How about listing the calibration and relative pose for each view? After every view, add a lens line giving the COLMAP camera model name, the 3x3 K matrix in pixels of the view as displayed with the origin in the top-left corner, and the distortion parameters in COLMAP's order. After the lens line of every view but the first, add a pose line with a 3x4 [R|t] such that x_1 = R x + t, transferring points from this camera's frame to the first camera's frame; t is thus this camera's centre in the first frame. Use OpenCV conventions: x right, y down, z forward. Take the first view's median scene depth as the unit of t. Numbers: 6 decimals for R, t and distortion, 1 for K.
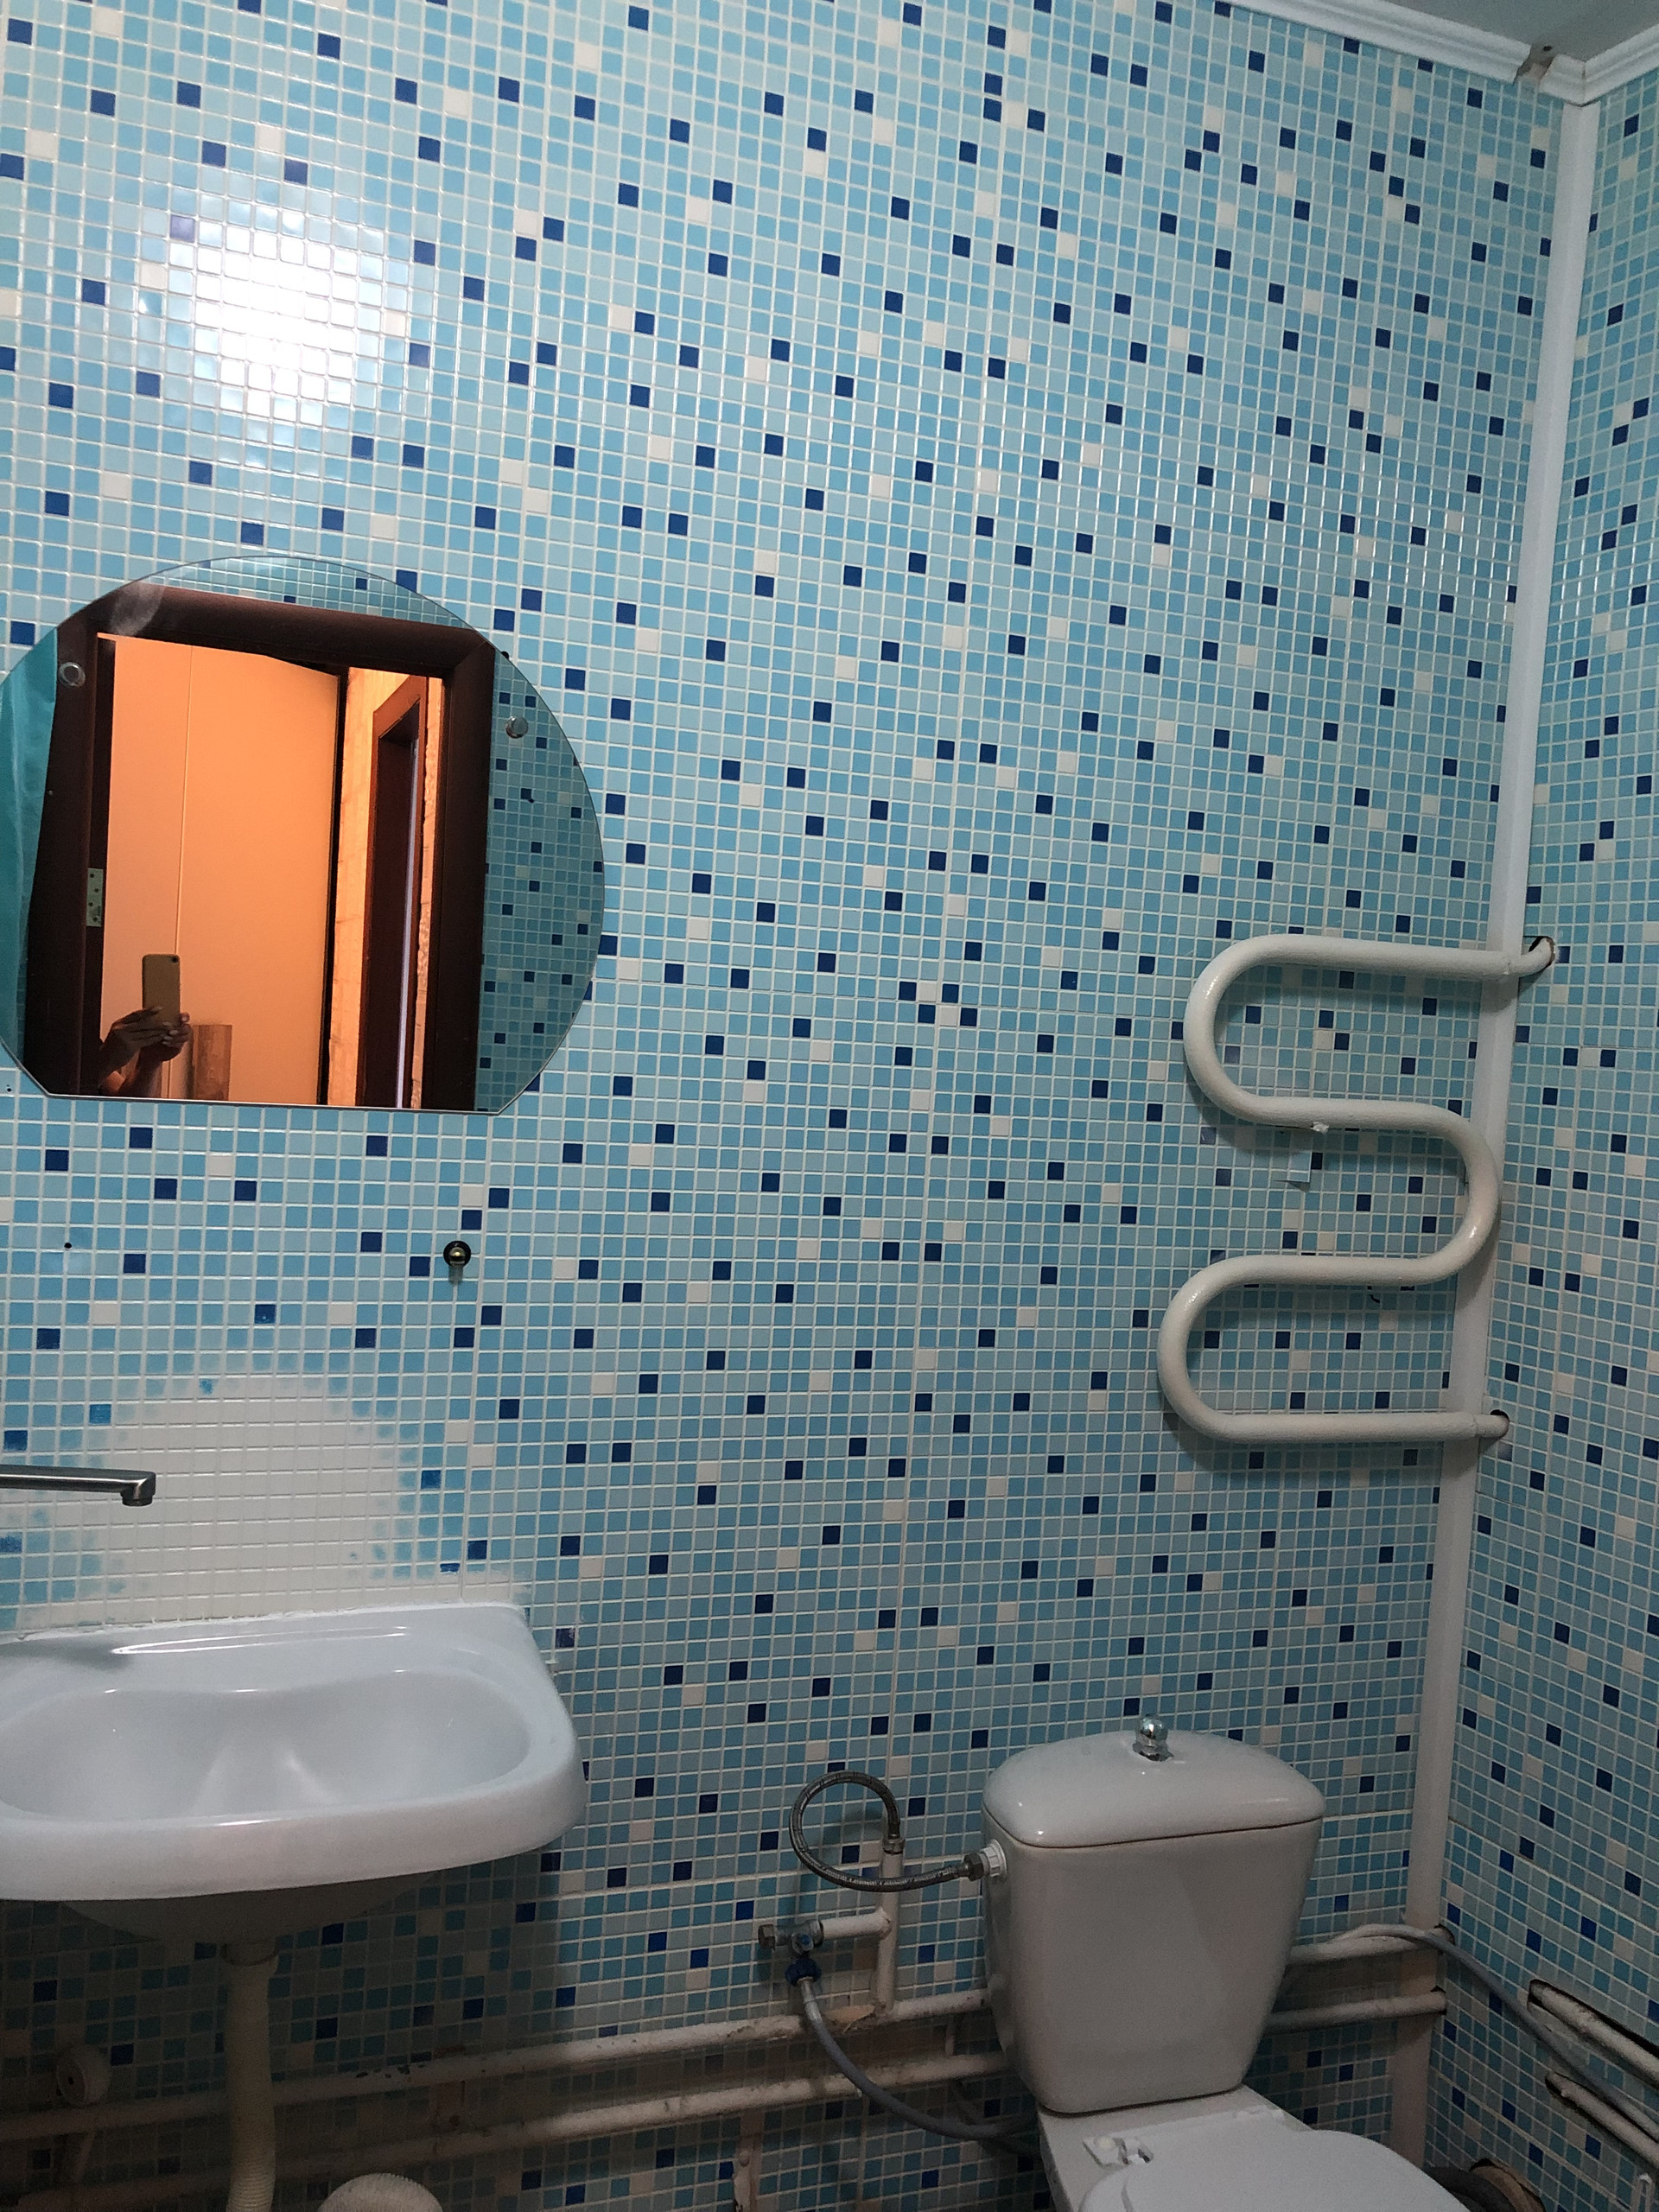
lens RADIAL K [[1804.7, 0, 847.8], [0, 1804.7, 1100.8], [0, 0, 1]] dist [0.012914, -0.004678]
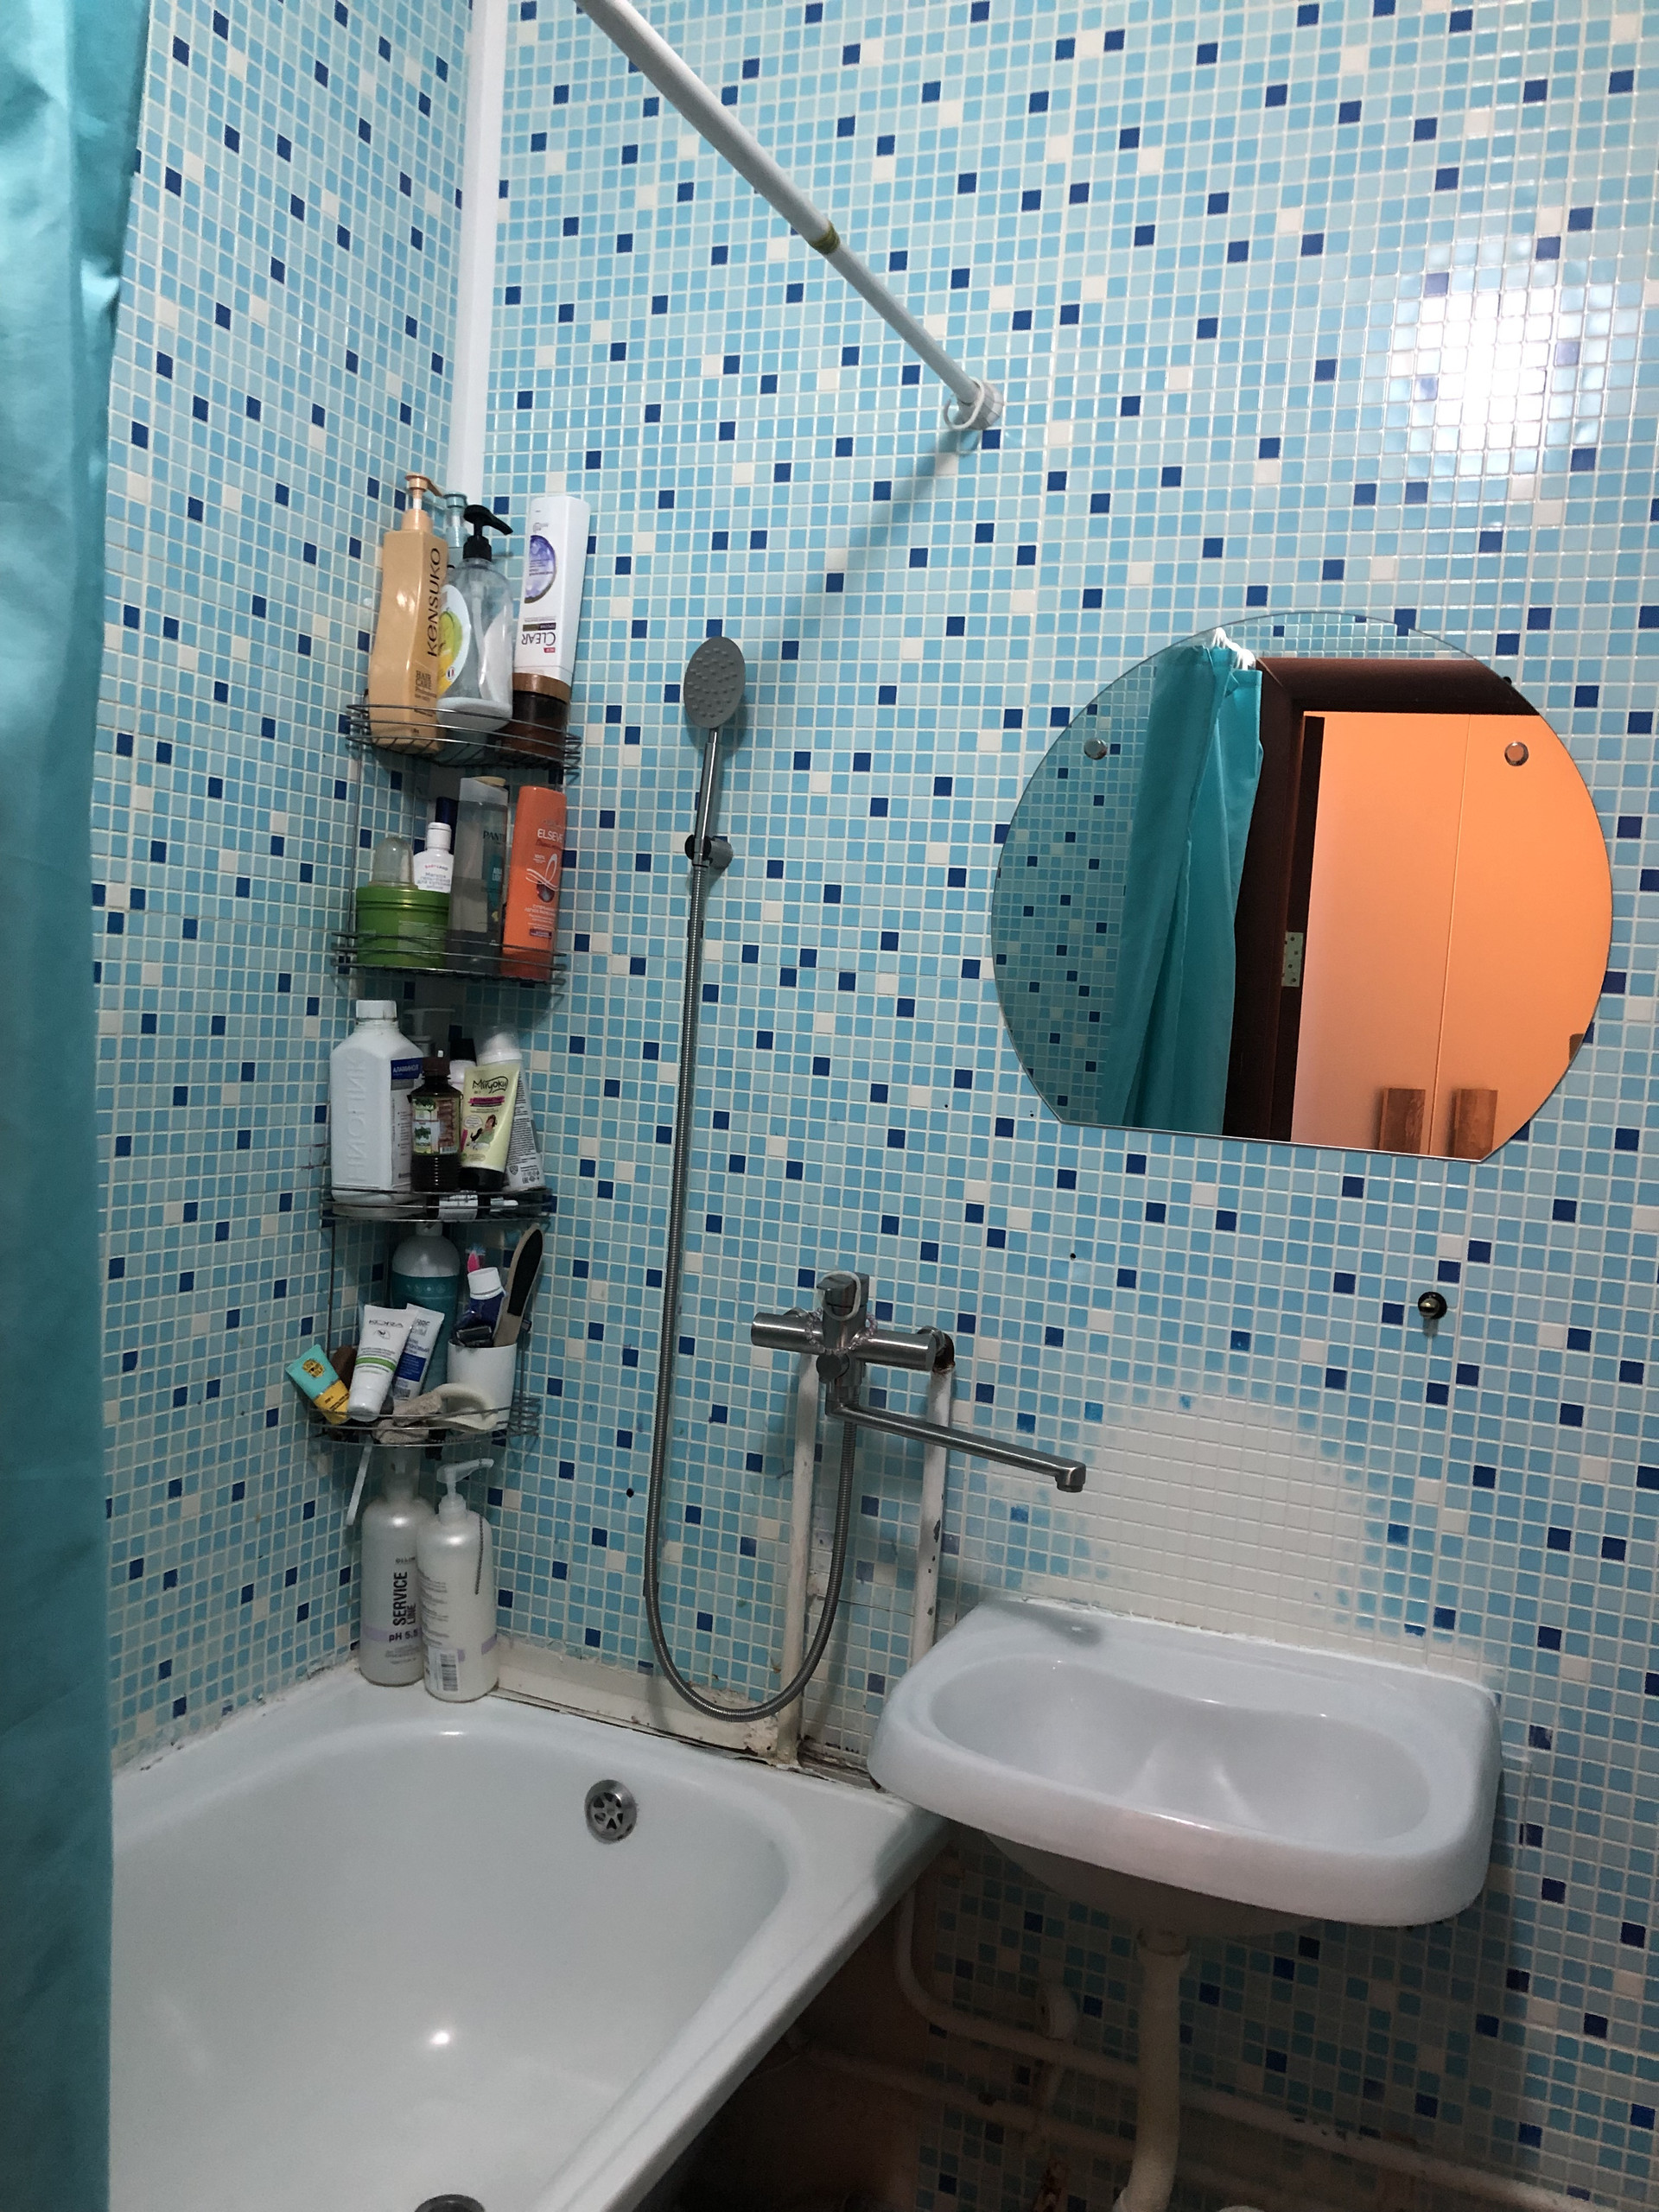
lens RADIAL K [[1804.7, 0, 848.8], [0, 1804.7, 1108.3], [0, 0, 1]] dist [0.012914, -0.004678]
pose [[0.736395, 0.034065, -0.675693, 0.213368], [-0.057492, 0.998270, -0.012329, 0.010238], [0.674104, 0.047925, 0.737080, 0.077360]]
